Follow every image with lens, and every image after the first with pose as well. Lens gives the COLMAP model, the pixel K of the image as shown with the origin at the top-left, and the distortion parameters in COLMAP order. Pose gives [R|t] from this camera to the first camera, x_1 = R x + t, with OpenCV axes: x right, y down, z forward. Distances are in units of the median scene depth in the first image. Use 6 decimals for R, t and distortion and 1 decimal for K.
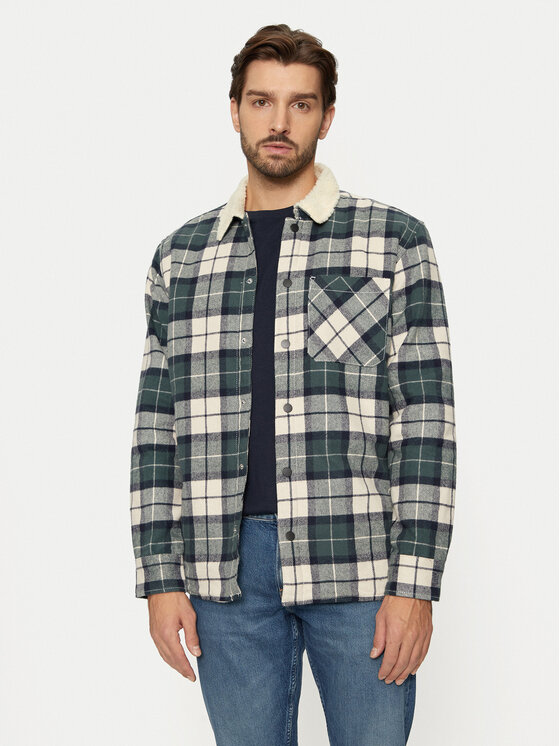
lens RADIAL K [[1172.2, 0, 280.0], [0, 1172.2, 373.0], [0, 0, 1]] dist [-0.298368, -0.002042]
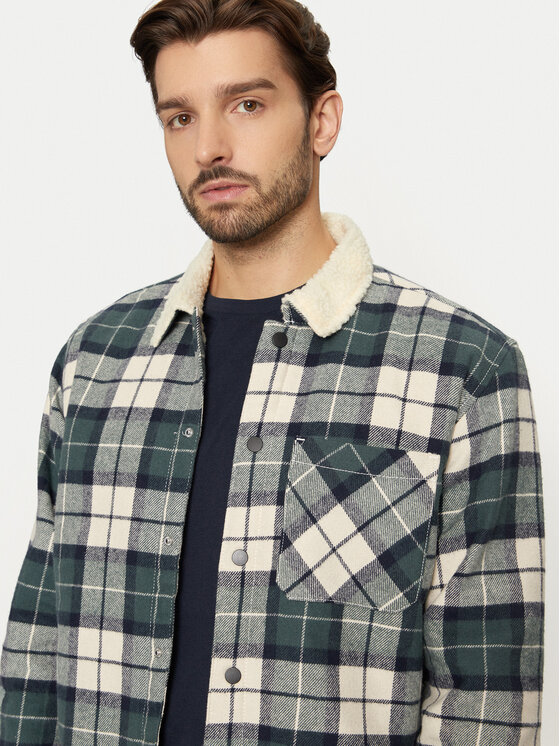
lens RADIAL K [[1156.0, 0, 280.0], [0, 1156.0, 373.0], [0, 0, 1]] dist [-0.048950, 0.033495]
pose [[0.991895, 0.077264, -0.100869, 0.070809], [-0.073748, 0.996548, 0.038130, -0.132014], [0.103467, -0.030382, 0.994169, 0.456522]]
